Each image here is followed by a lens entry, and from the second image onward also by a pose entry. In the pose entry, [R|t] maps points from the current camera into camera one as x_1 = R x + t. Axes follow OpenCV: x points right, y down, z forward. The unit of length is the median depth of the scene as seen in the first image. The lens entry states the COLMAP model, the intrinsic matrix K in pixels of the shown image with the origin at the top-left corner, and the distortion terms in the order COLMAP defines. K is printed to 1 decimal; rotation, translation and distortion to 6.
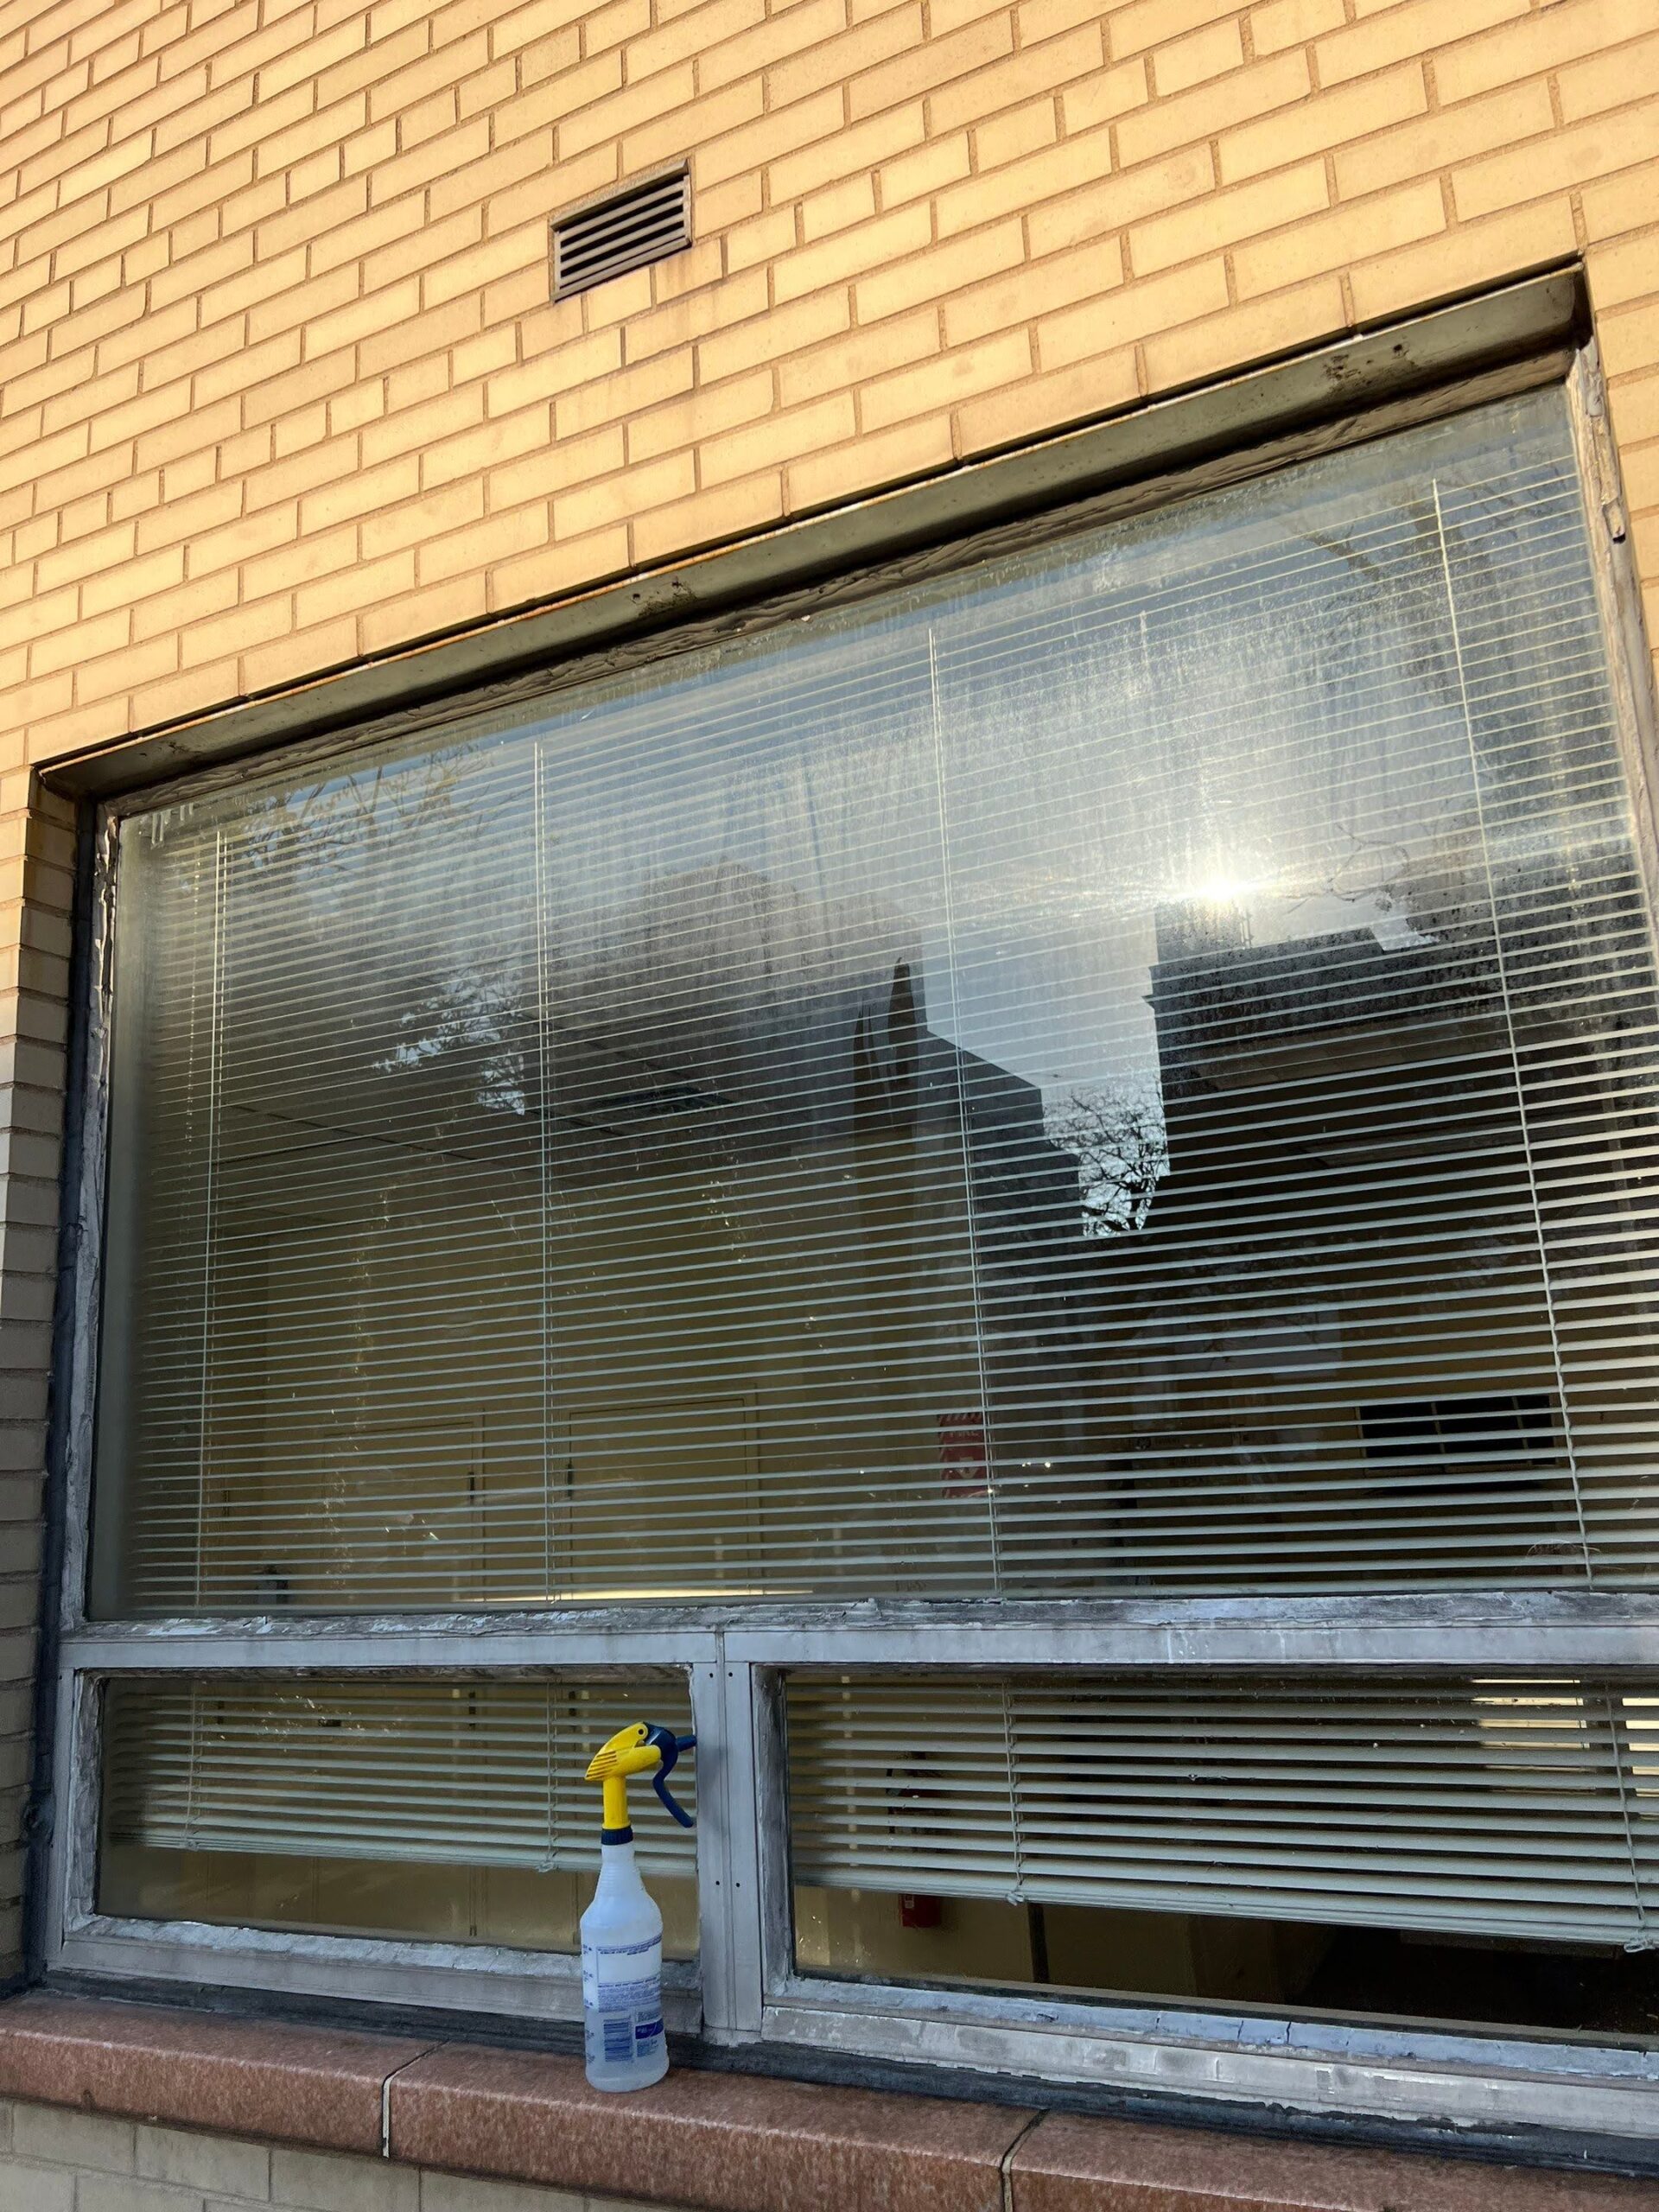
lens RADIAL K [[1764.3, 0, 836.3], [0, 1764.3, 1105.2], [0, 0, 1]] dist [0.056645, -0.064028]
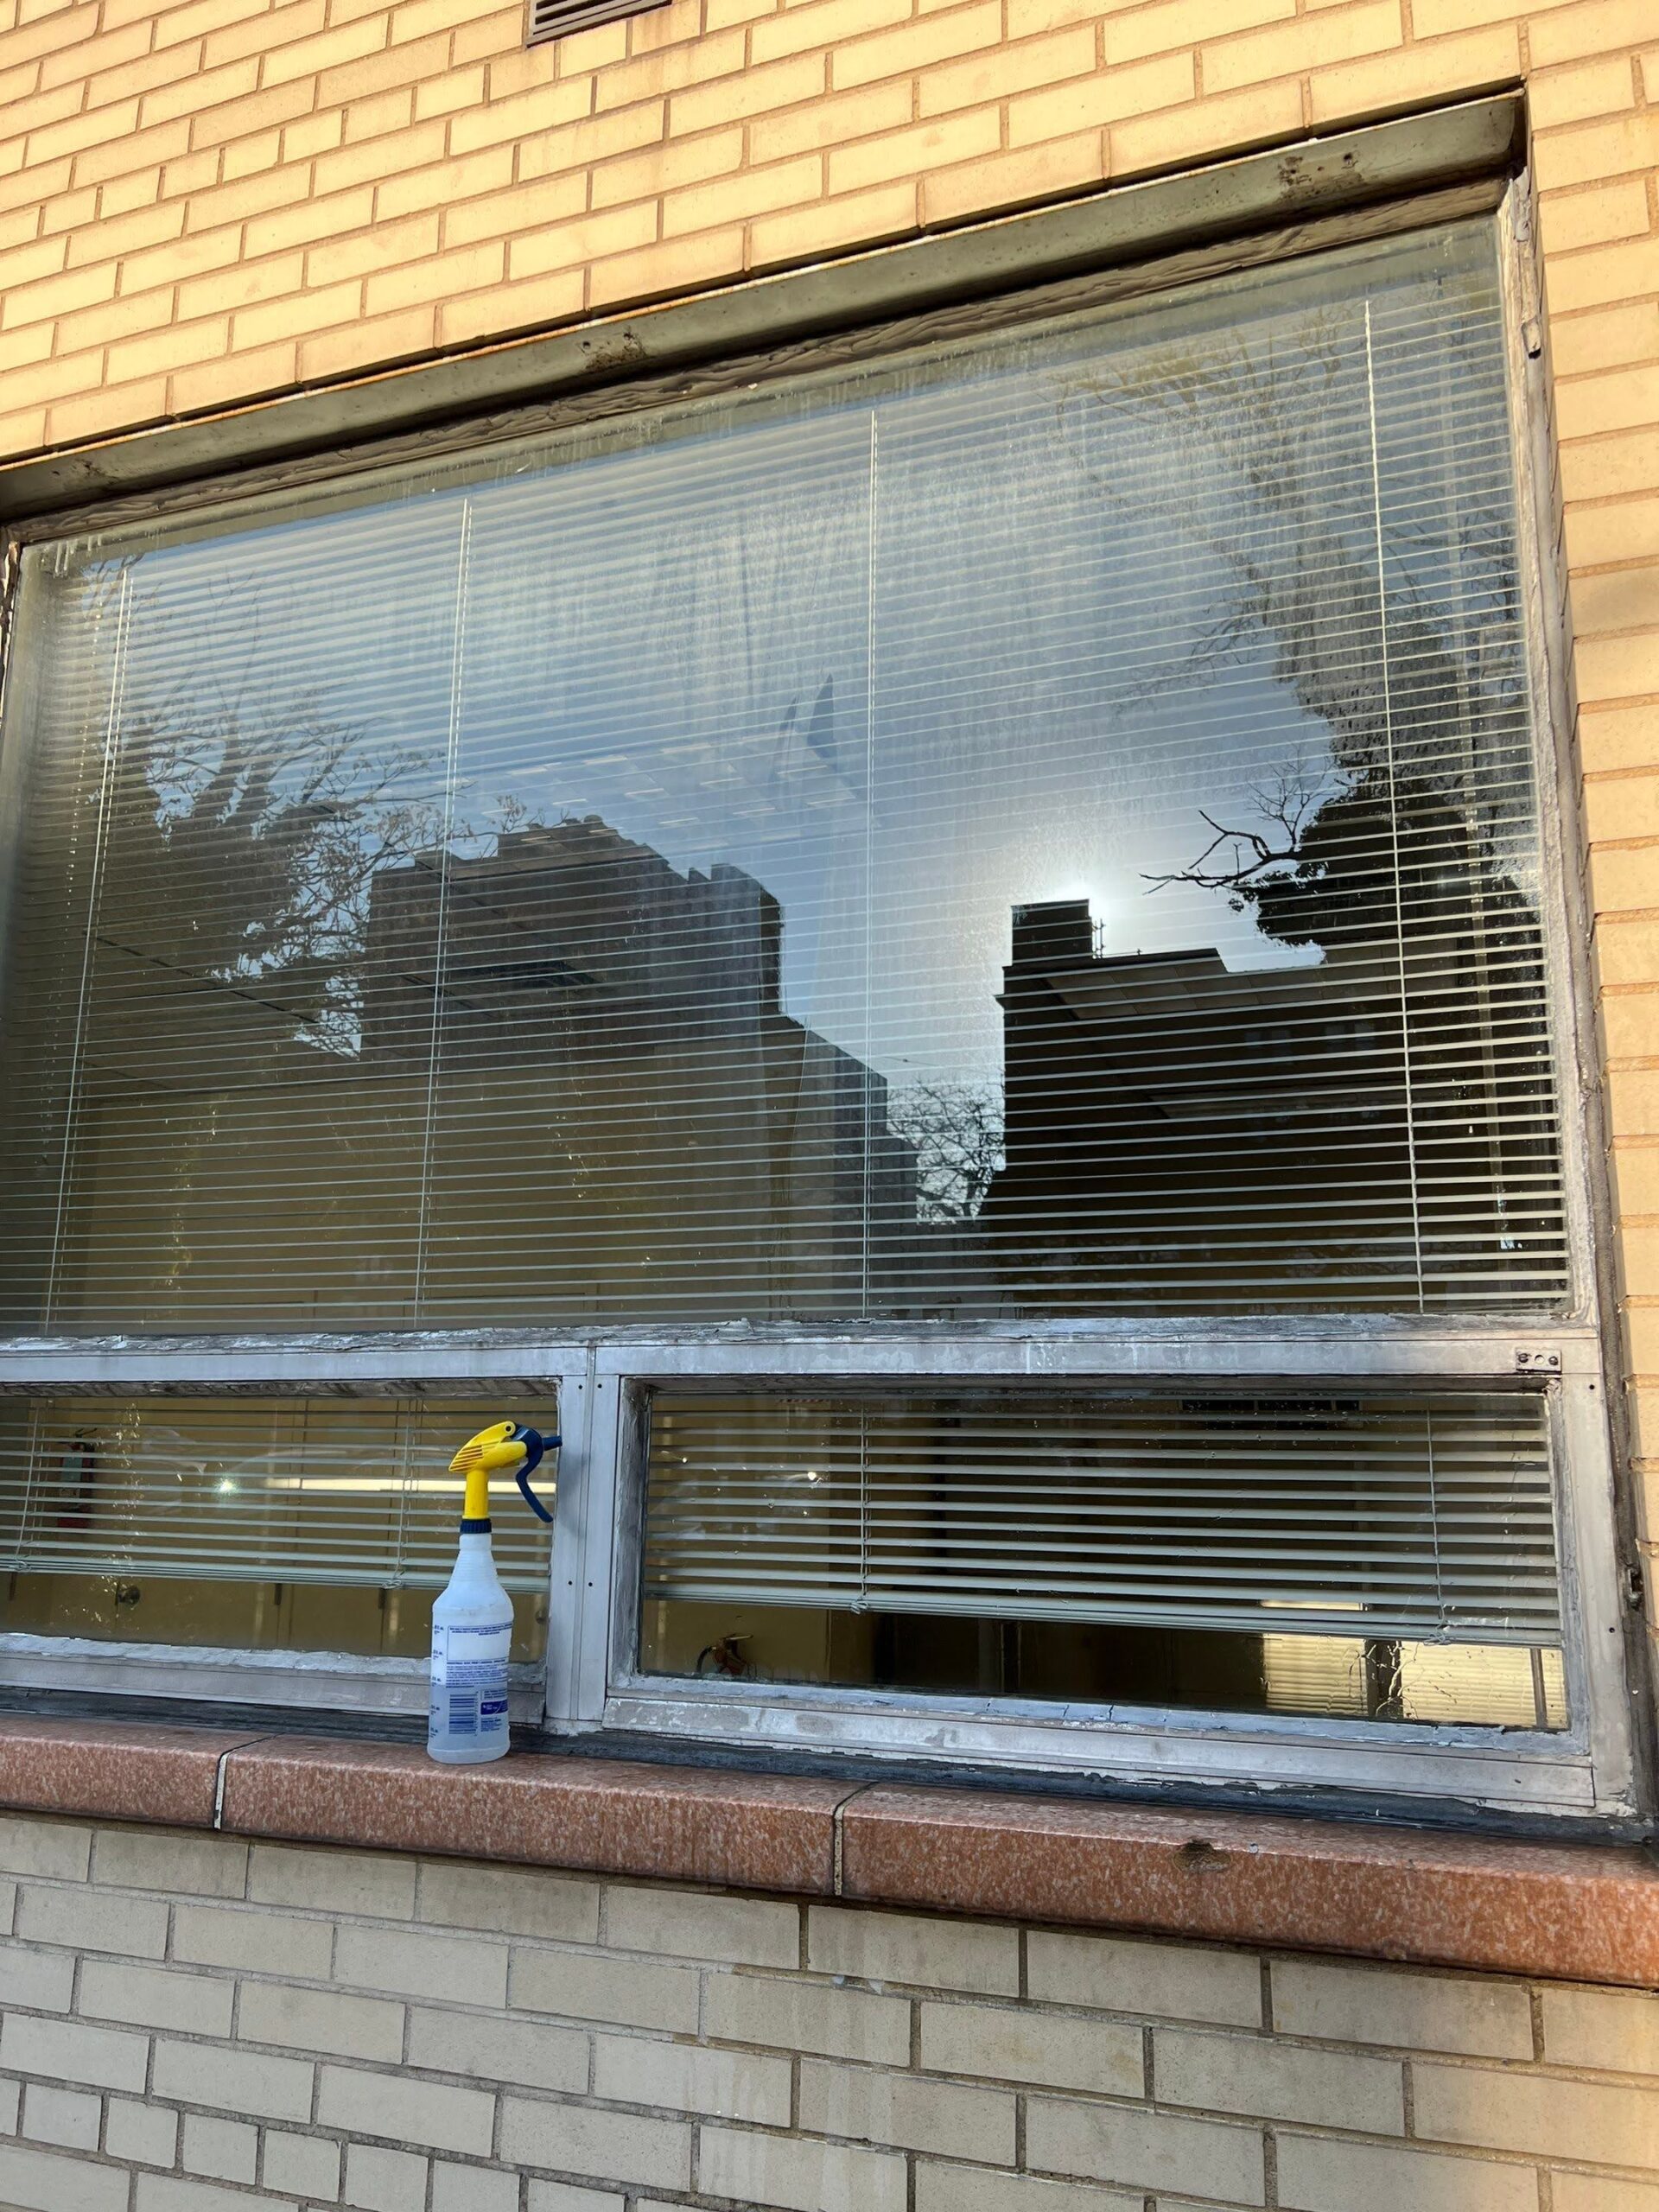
lens RADIAL K [[1764.3, 0, 840.4], [0, 1764.3, 1107.3], [0, 0, 1]] dist [0.056645, -0.064028]
pose [[0.992131, 0.085354, 0.091605, -0.028001], [-0.086288, 0.996251, 0.006268, 0.138127], [-0.090727, -0.014123, 0.995776, -0.027801]]
